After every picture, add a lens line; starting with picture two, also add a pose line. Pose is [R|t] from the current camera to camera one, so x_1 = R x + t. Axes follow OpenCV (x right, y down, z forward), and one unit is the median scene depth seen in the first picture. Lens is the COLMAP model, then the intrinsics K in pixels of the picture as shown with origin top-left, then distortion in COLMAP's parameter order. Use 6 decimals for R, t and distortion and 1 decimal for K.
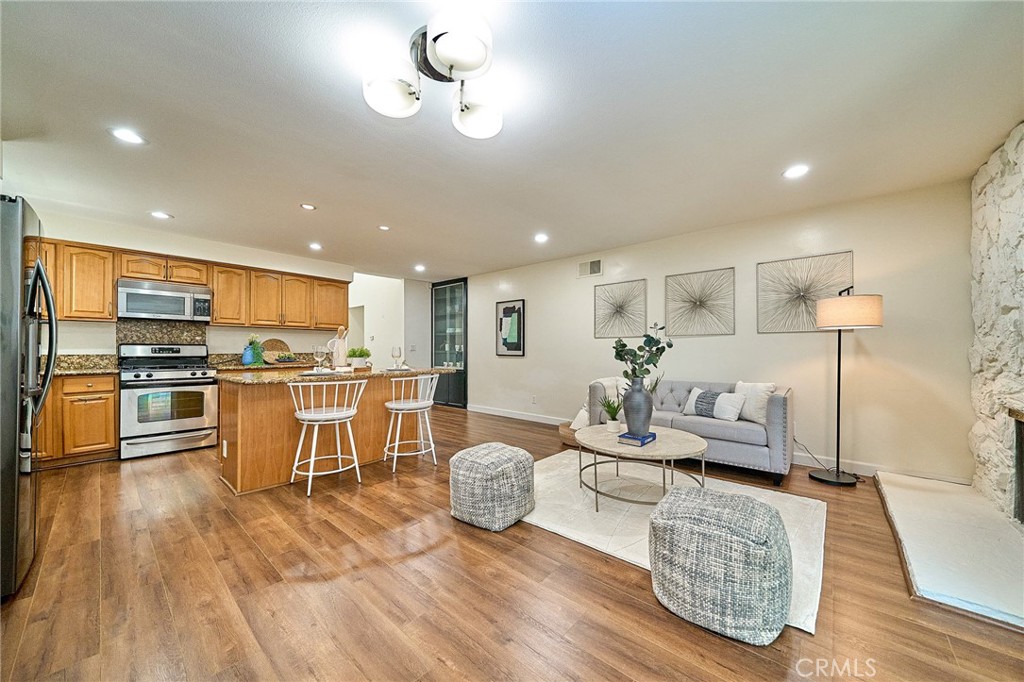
lens RADIAL K [[360.2, 0, 512.6], [0, 360.2, 344.6], [0, 0, 1]] dist [0.000568, -0.000009]
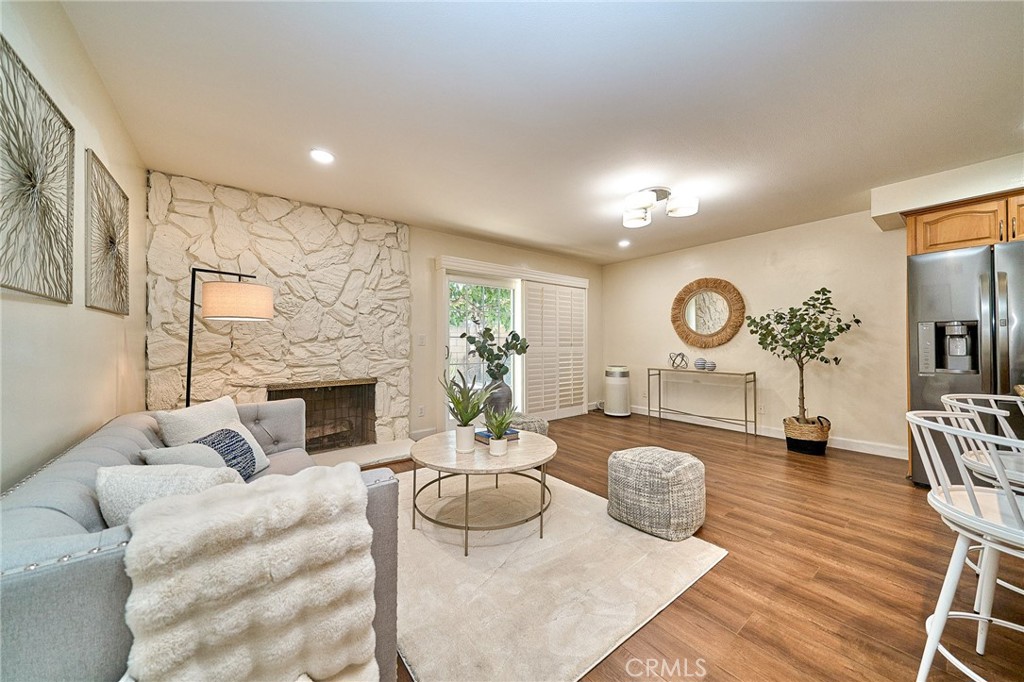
lens RADIAL K [[360.2, 0, 512.7], [0, 360.2, 339.9], [0, 0, 1]] dist [0.000568, -0.000009]
pose [[-0.983955, 0.002629, 0.178395, 0.131369], [-0.000050, 0.999887, -0.015010, 0.022543], [-0.178414, -0.014778, -0.983845, 1.943750]]
